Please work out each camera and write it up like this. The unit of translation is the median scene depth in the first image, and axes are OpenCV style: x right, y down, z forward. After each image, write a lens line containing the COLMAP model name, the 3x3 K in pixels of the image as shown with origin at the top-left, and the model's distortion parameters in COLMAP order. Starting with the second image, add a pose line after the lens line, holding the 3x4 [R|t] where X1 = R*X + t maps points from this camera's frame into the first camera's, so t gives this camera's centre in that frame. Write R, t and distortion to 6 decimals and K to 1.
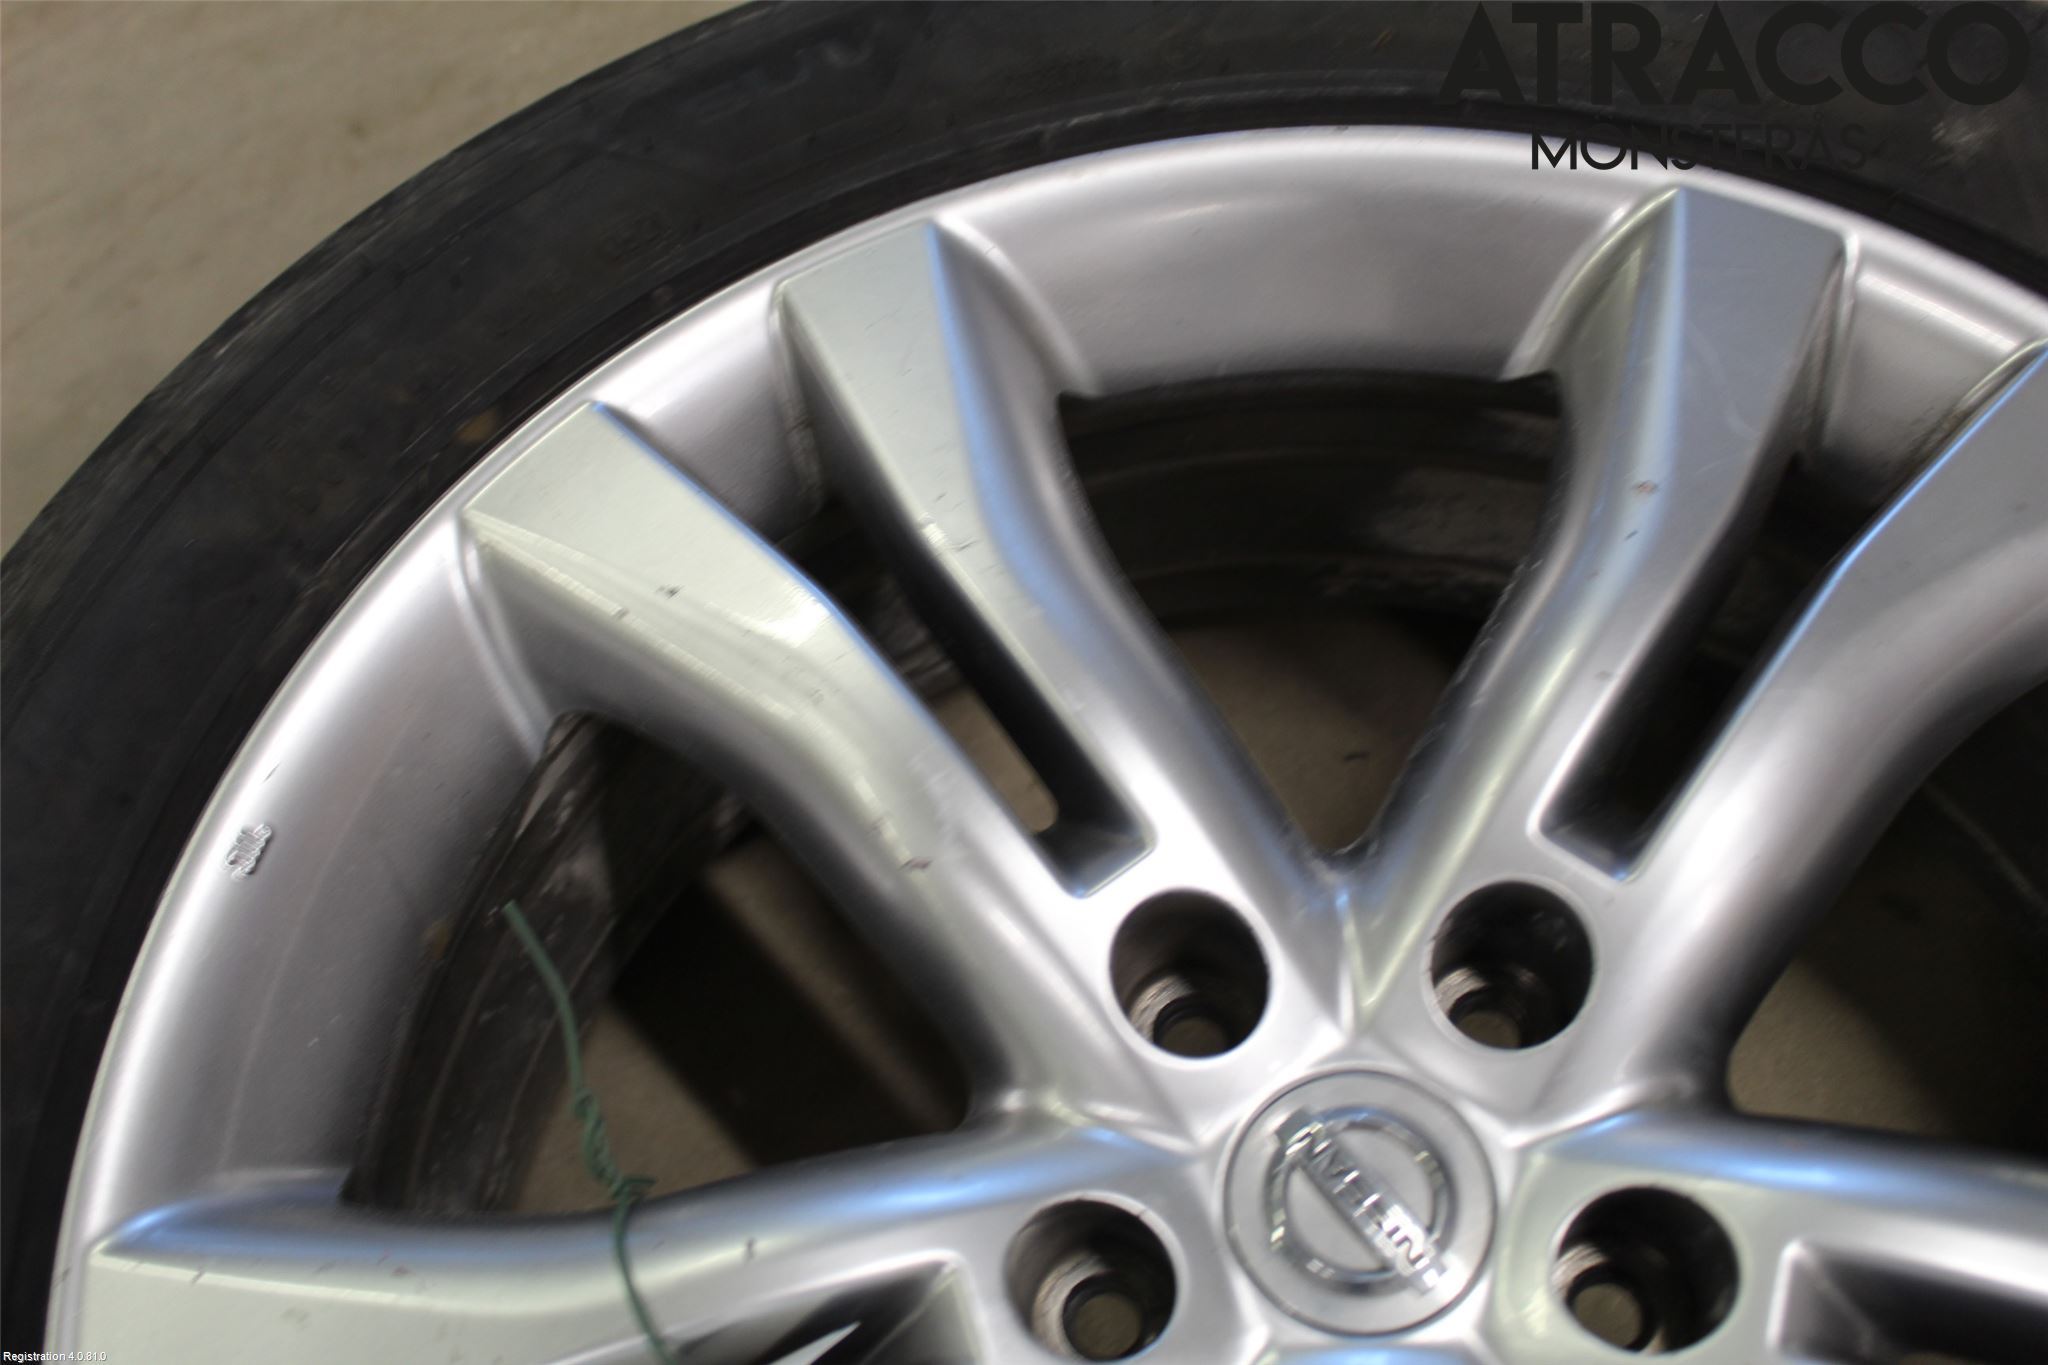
lens RADIAL K [[2133.9, 0, 1016.4], [0, 2133.9, 738.9], [0, 0, 1]] dist [-0.131699, 0.146434]
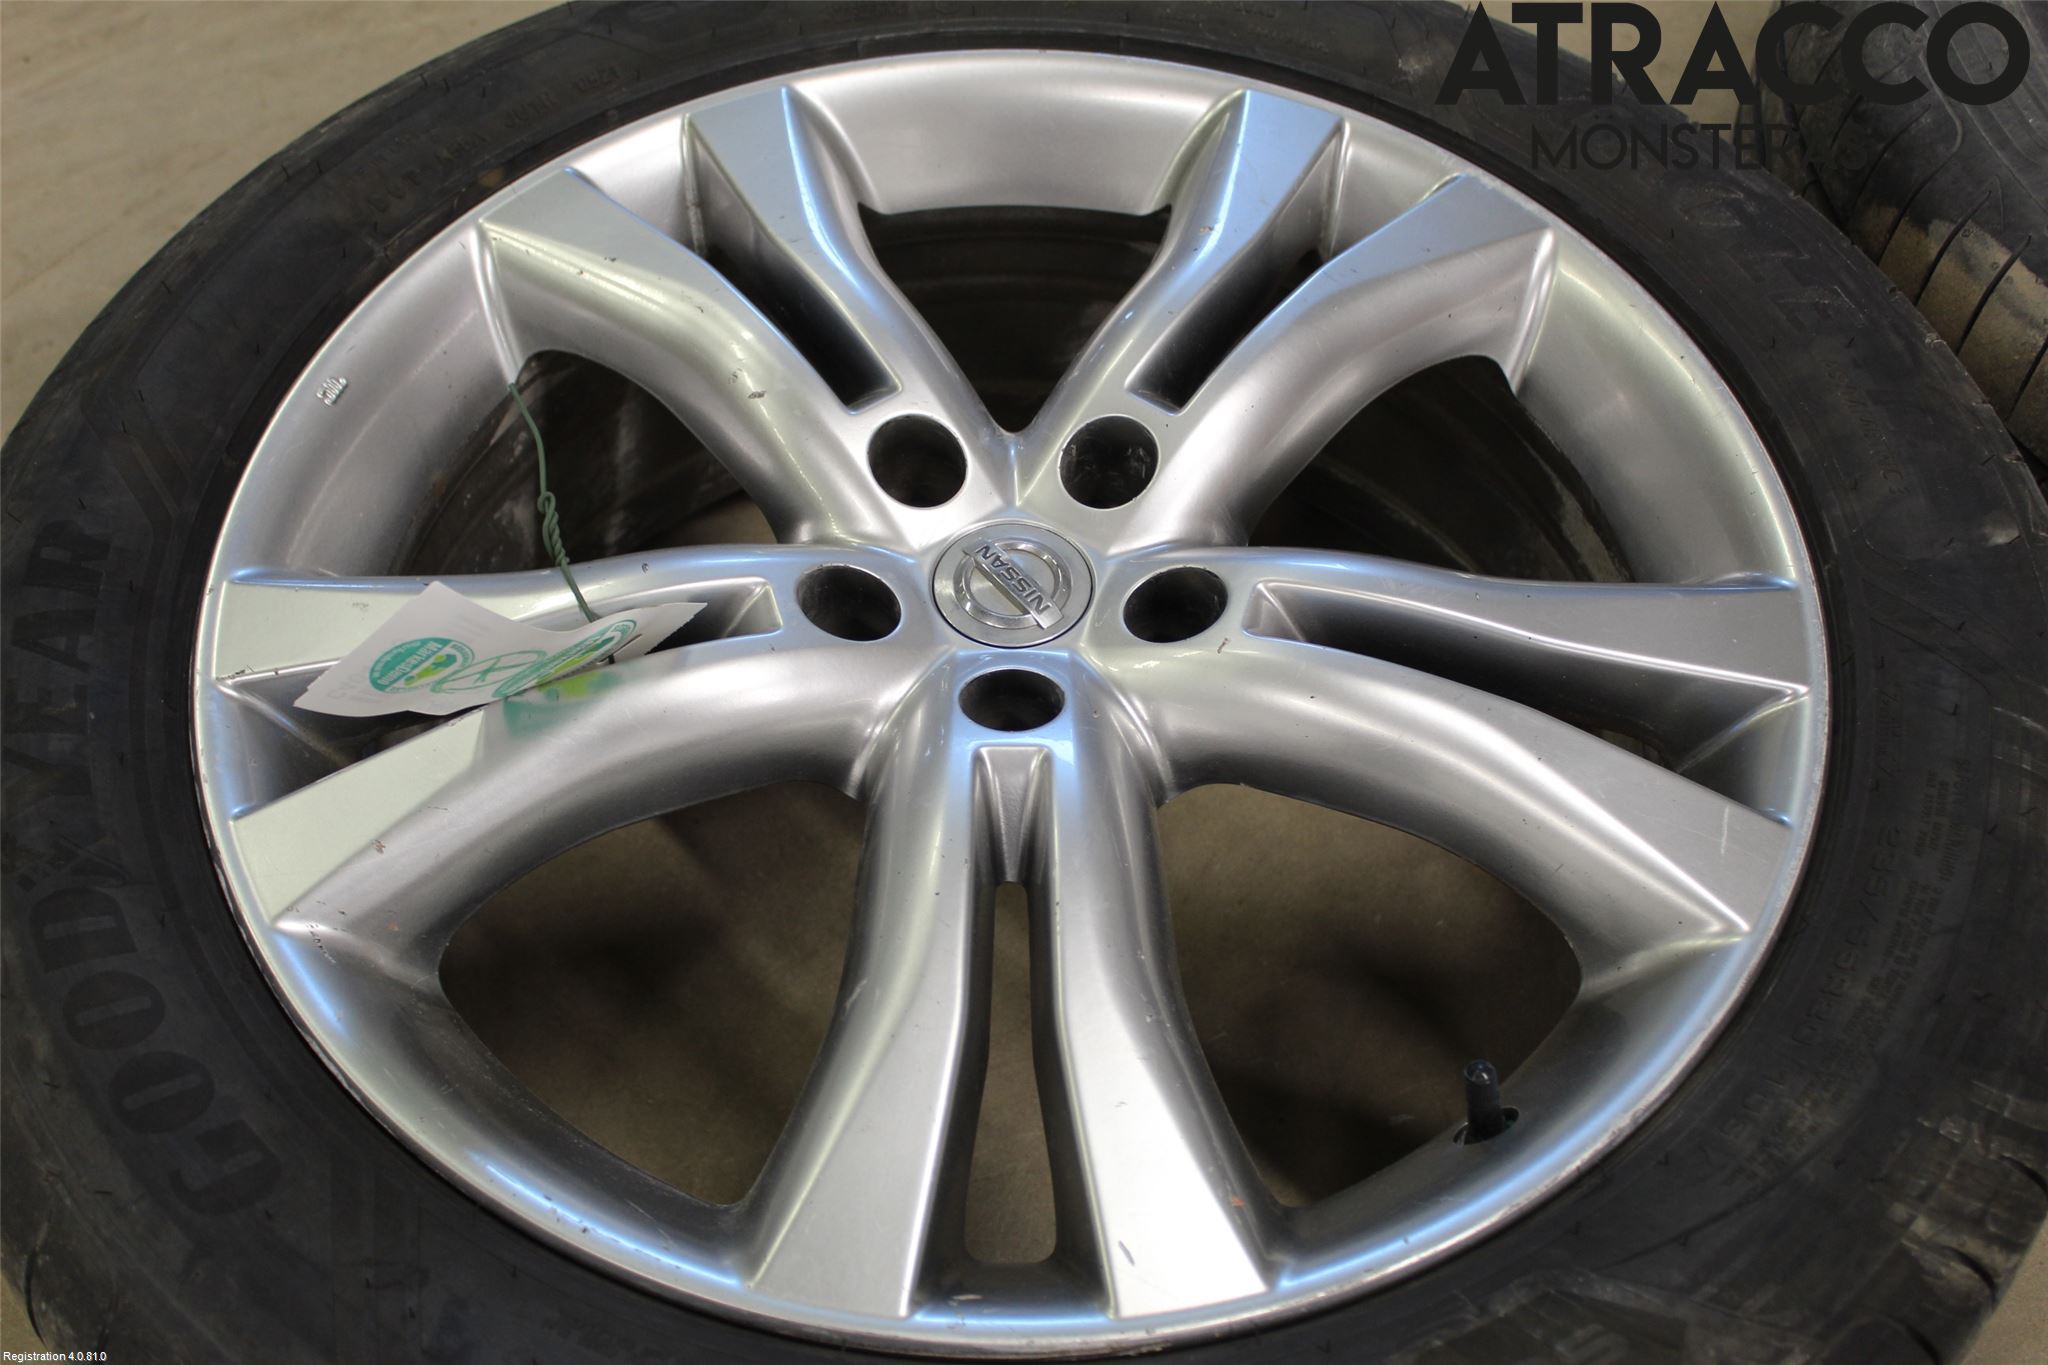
lens RADIAL K [[2133.9, 0, 1016.4], [0, 2133.9, 738.9], [0, 0, 1]] dist [-0.131699, 0.146434]
pose [[0.995153, 0.052025, 0.083454, 0.027420], [-0.039041, 0.987870, -0.150292, 0.491451], [-0.090261, 0.146306, 0.985113, -0.529389]]
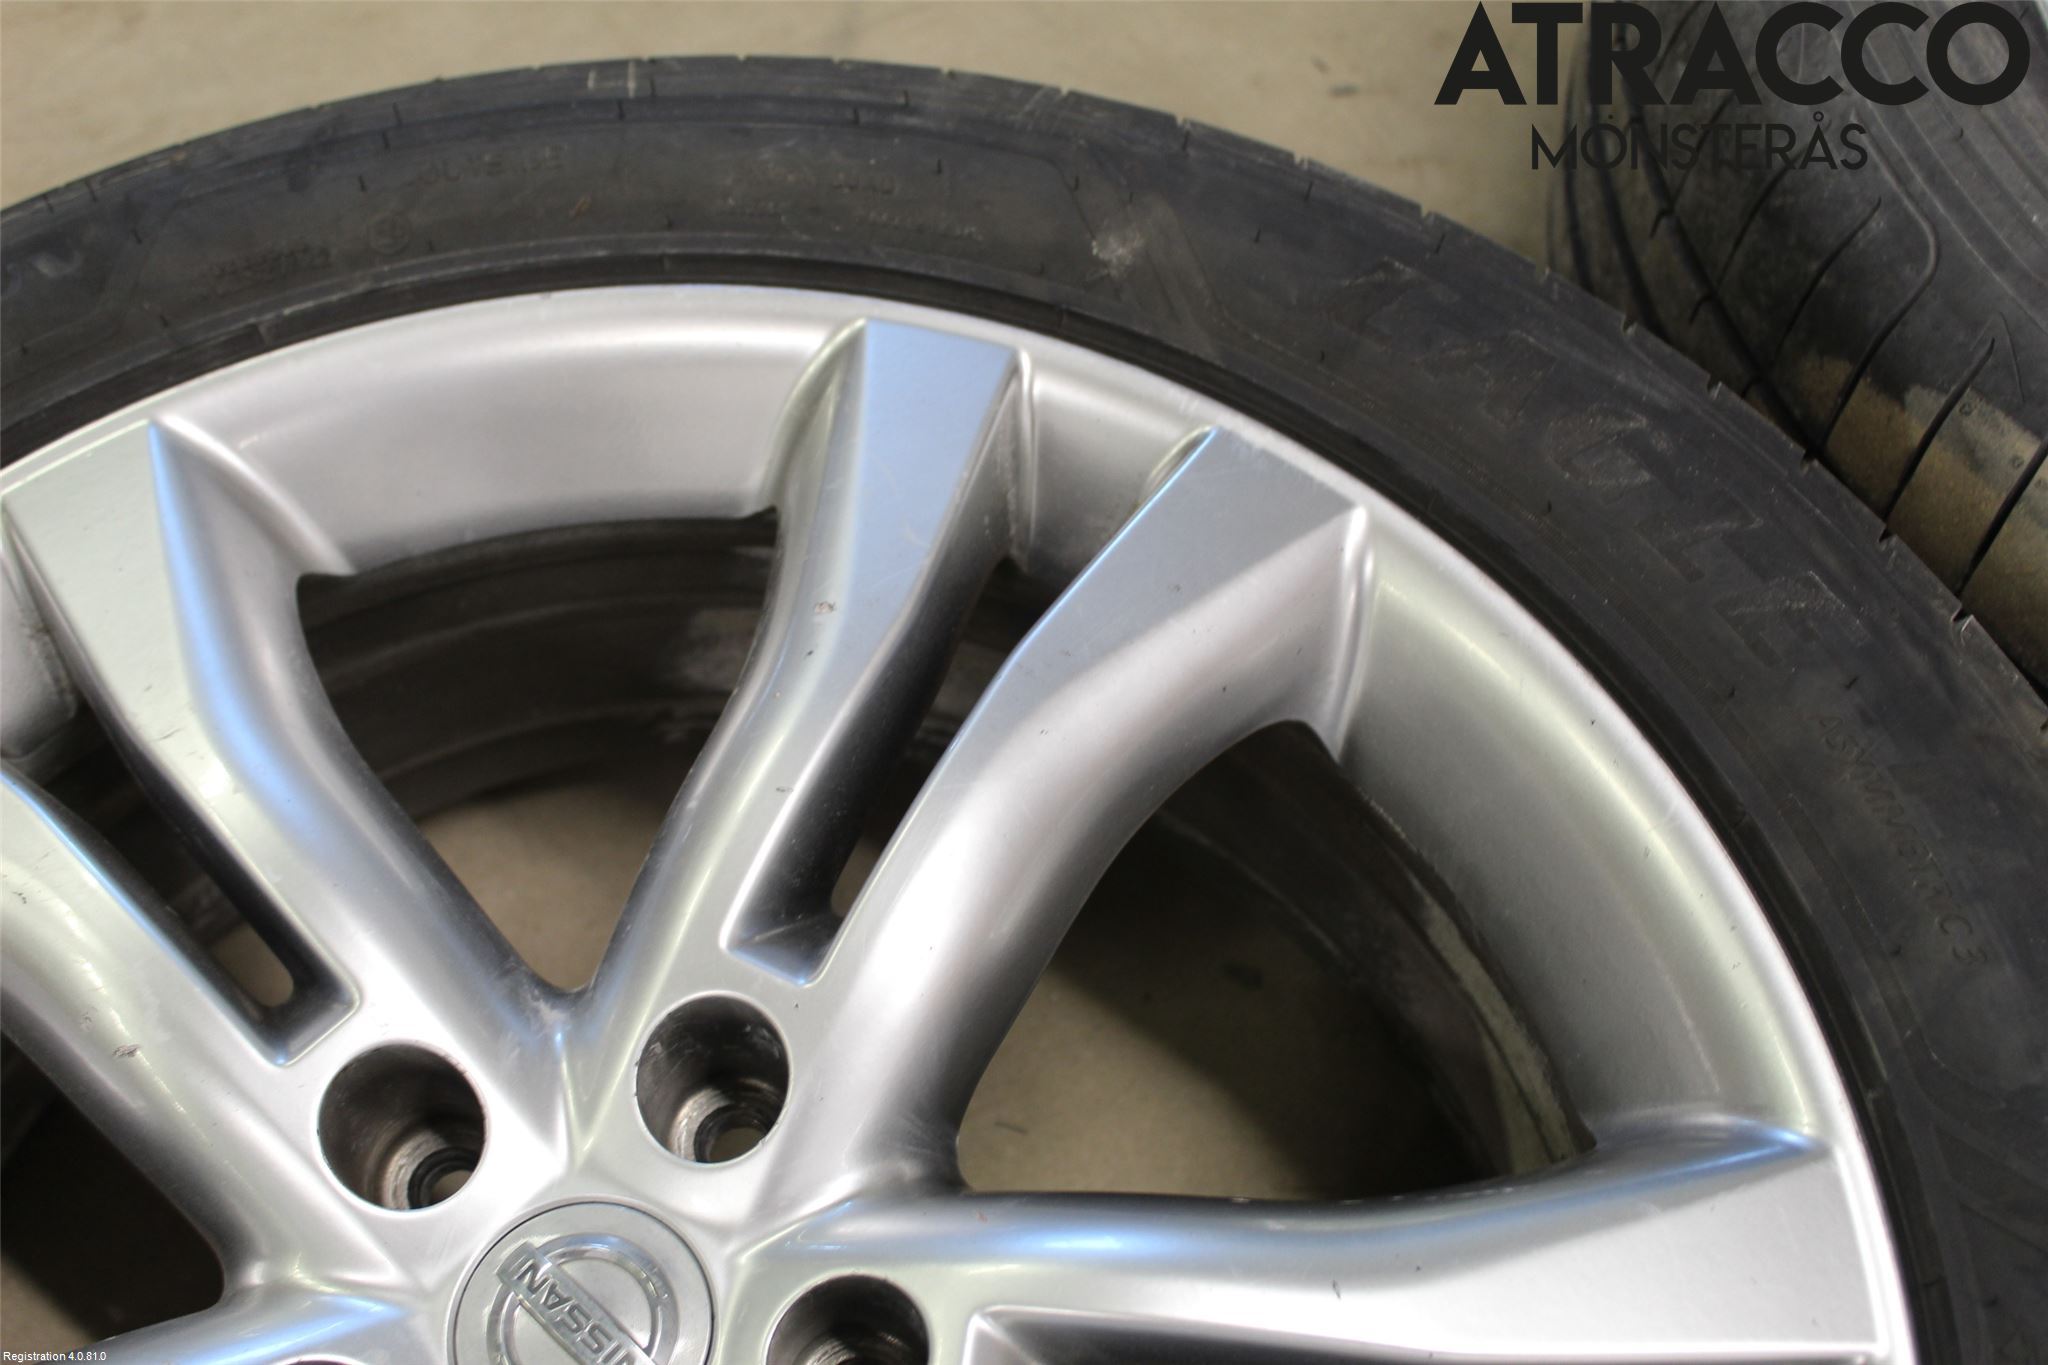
lens RADIAL K [[2133.9, 0, 1016.4], [0, 2133.9, 738.9], [0, 0, 1]] dist [-0.131699, 0.146434]
pose [[0.980294, -0.107338, 0.165838, 0.191686], [0.119089, 0.990909, -0.062589, 0.021149], [-0.157612, 0.081105, 0.984165, -0.045786]]
